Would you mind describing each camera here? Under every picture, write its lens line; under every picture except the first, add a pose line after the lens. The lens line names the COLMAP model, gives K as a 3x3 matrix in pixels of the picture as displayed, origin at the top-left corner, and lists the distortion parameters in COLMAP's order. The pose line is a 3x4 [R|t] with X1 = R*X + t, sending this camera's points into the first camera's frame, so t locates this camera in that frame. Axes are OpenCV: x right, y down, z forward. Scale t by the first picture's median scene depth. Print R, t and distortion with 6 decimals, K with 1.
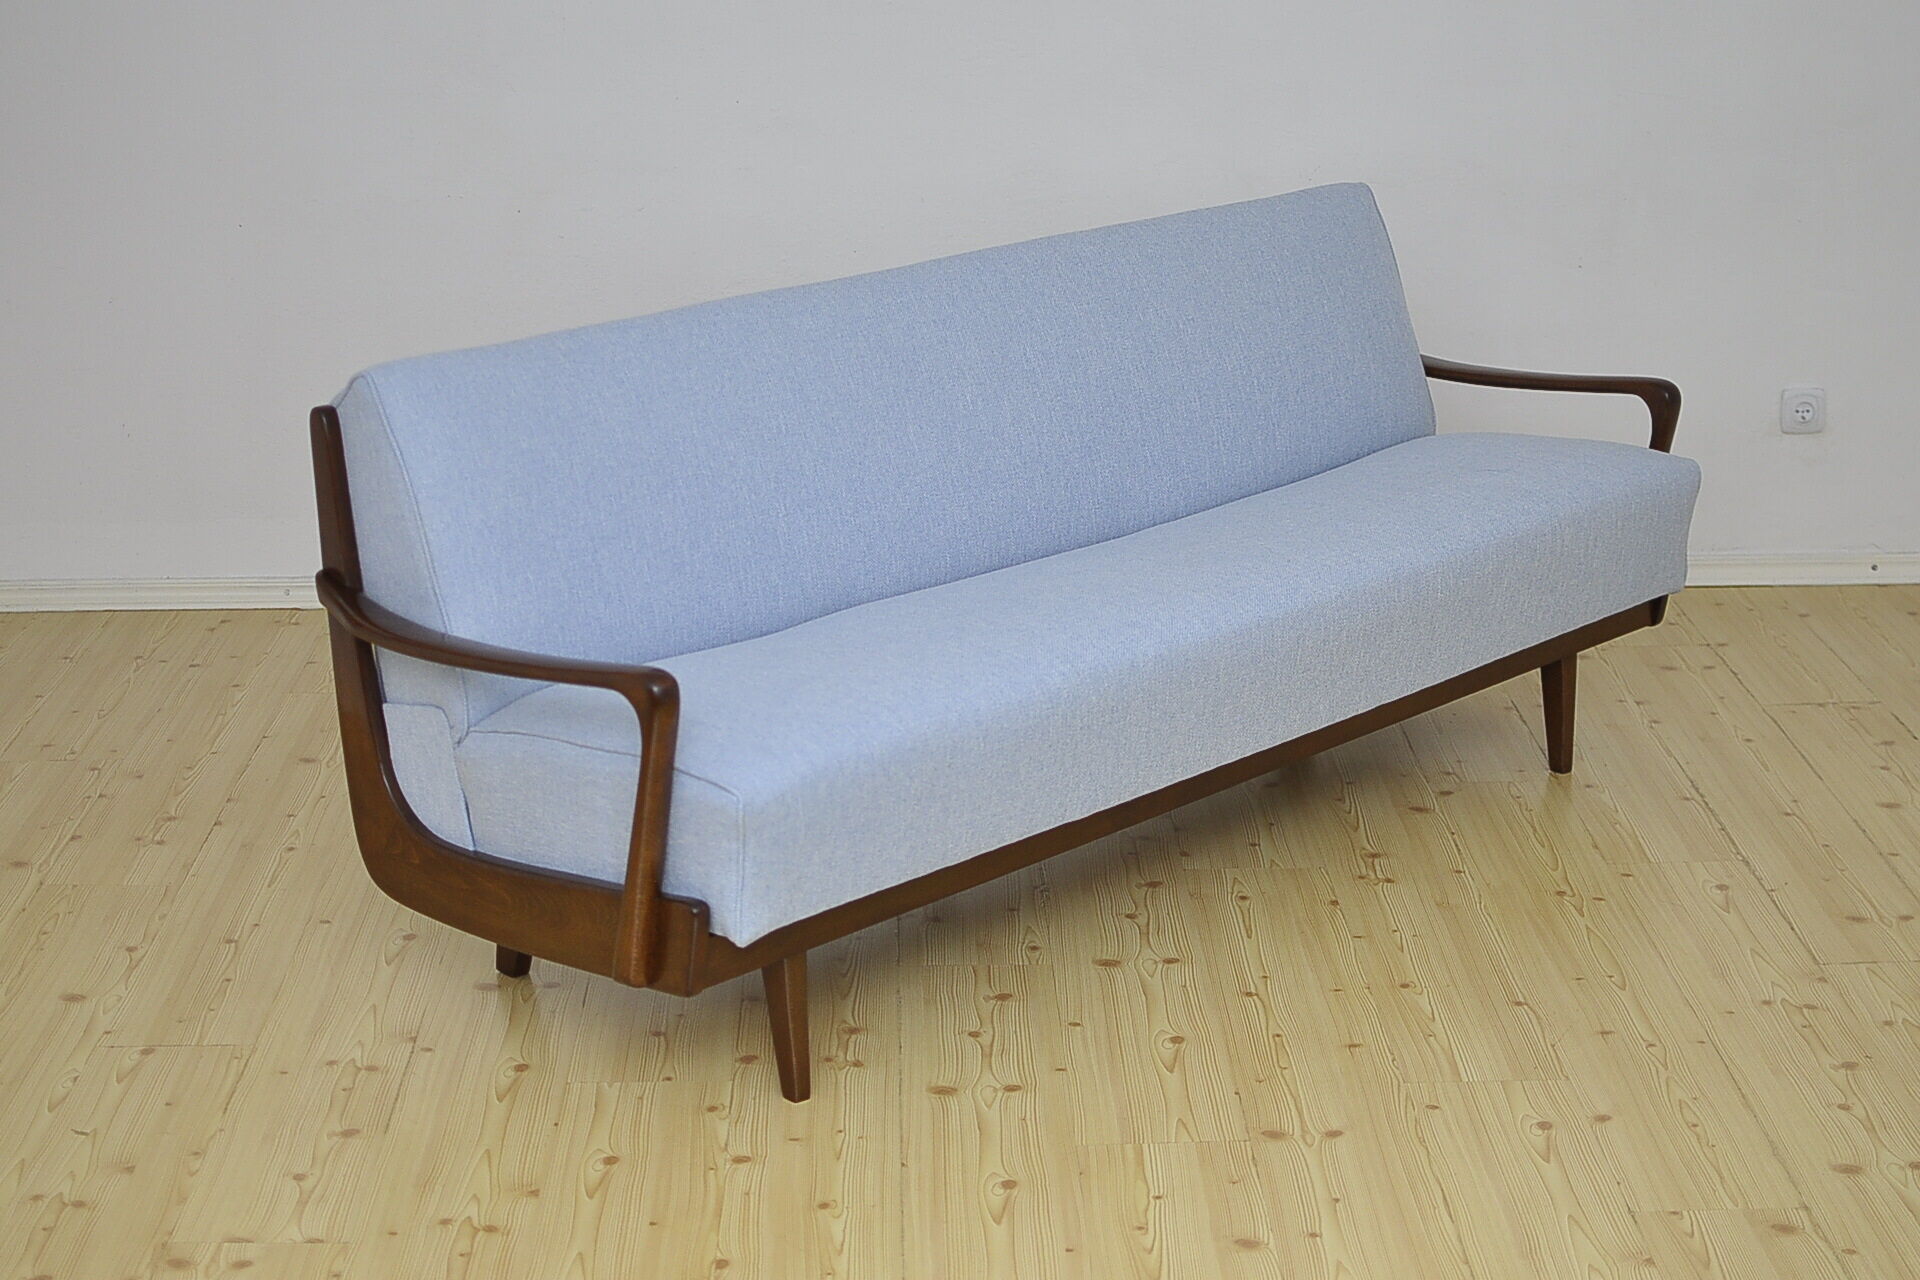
lens RADIAL K [[2821.5, 0, 960.0], [0, 2821.5, 640.0], [0, 0, 1]] dist [-0.107064, 0.113793]
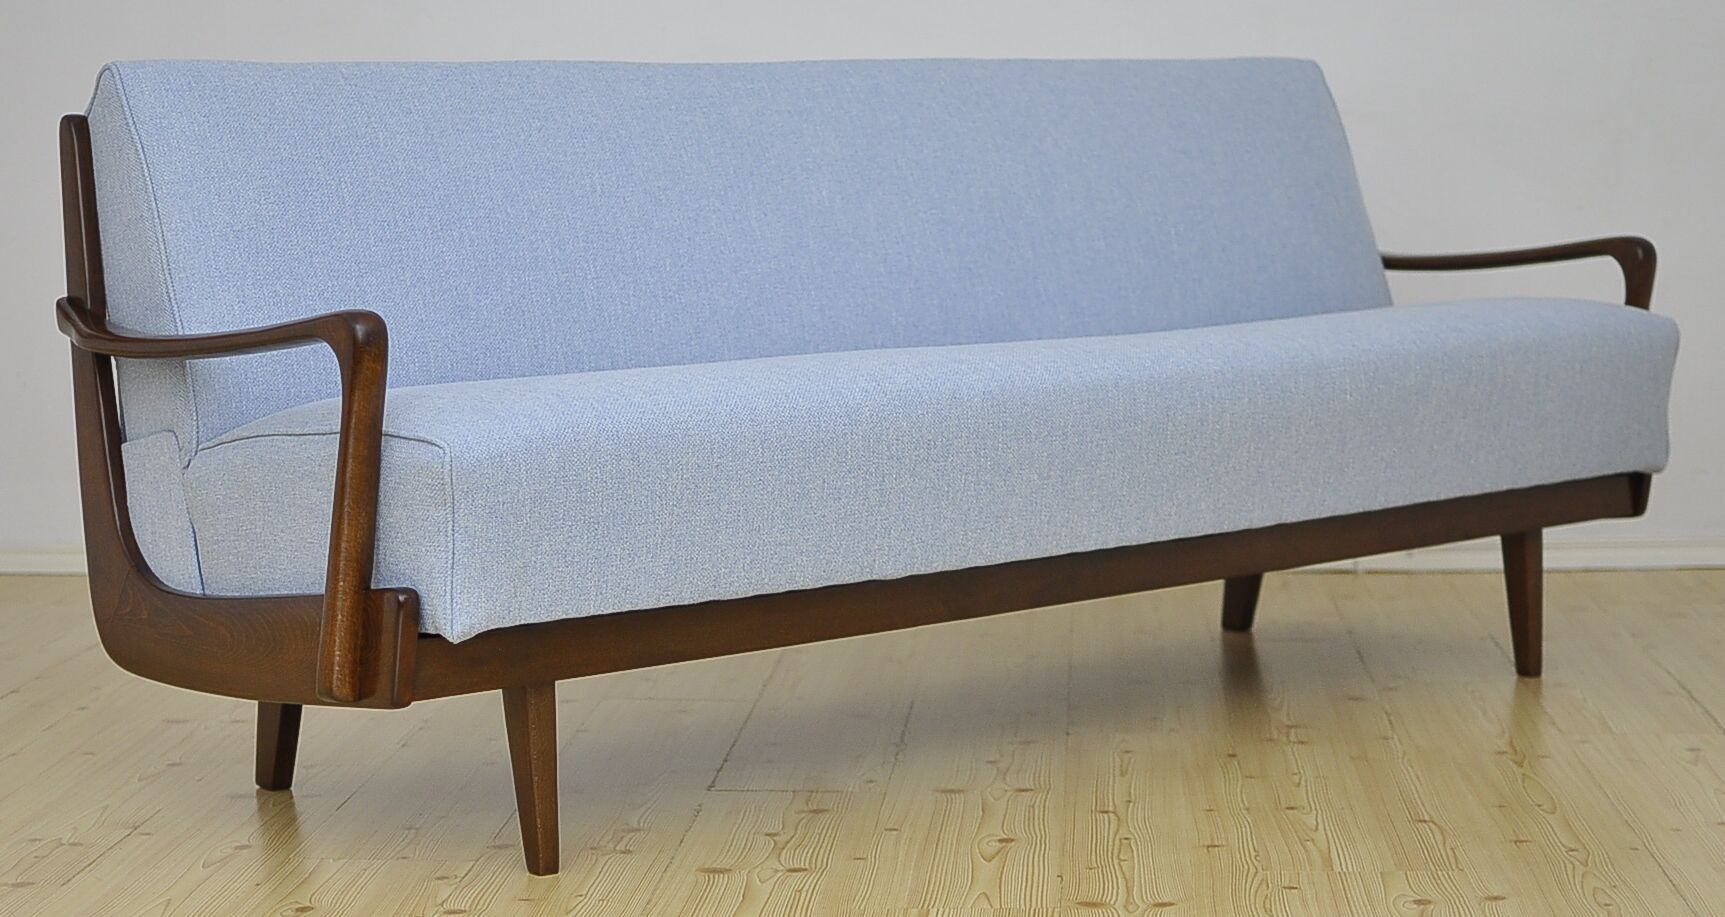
lens RADIAL K [[2860.0, 0, 868.4], [0, 2860.0, 548.7], [0, 0, 1]] dist [-0.124176, 0.164686]
pose [[0.995606, 0.006274, -0.093431, 0.117719], [-0.021597, 0.986239, -0.163909, 0.200837], [0.091117, 0.165207, 0.982041, 0.139058]]
